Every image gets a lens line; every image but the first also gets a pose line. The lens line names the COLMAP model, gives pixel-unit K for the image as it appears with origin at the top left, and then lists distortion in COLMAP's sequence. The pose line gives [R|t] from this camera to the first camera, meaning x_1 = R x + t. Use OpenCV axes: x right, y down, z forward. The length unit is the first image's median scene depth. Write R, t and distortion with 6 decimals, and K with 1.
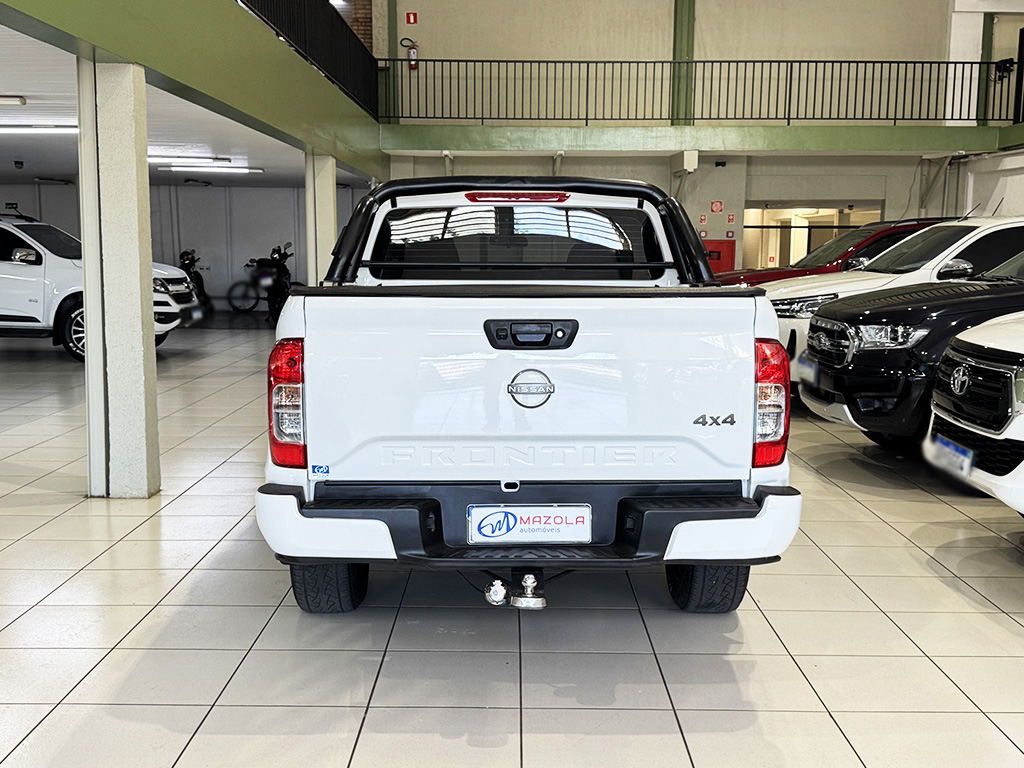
lens RADIAL K [[1181.3, 0, 512.0], [0, 1181.3, 384.0], [0, 0, 1]] dist [0.212792, -0.525627]
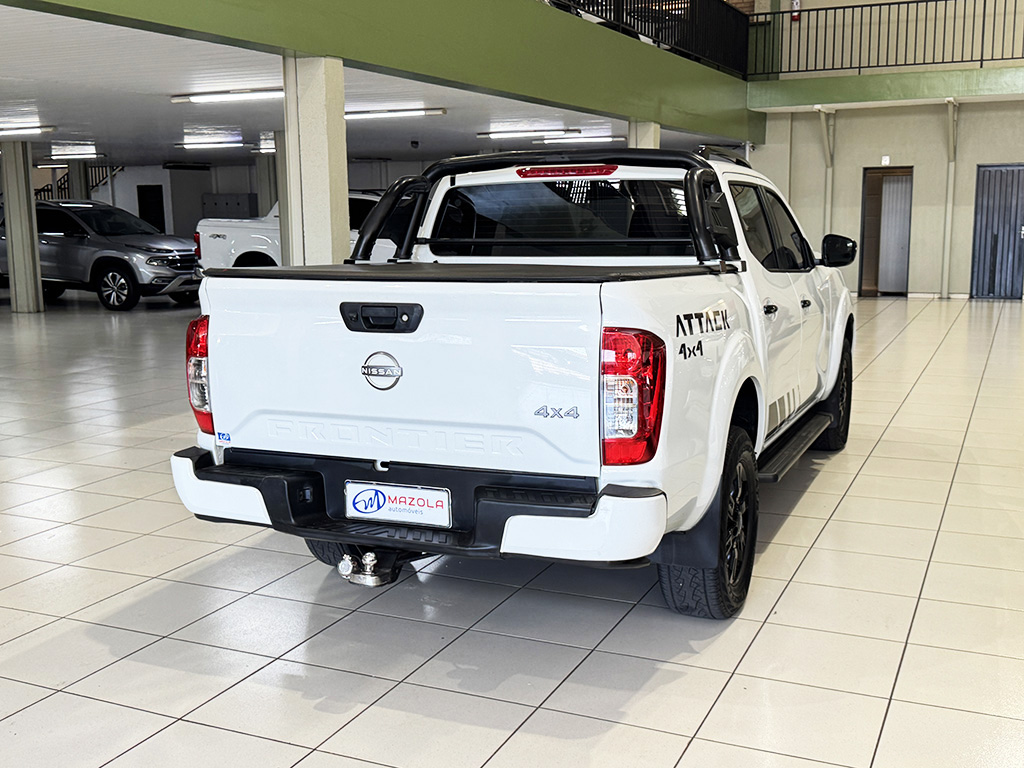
lens RADIAL K [[1181.3, 0, 512.0], [0, 1181.3, 384.0], [0, 0, 1]] dist [0.212792, -0.525627]
pose [[0.898187, 0.047976, -0.436987, 0.542569], [-0.032783, 0.998569, 0.042249, -0.030509], [0.438389, -0.023622, 0.898475, 0.132099]]
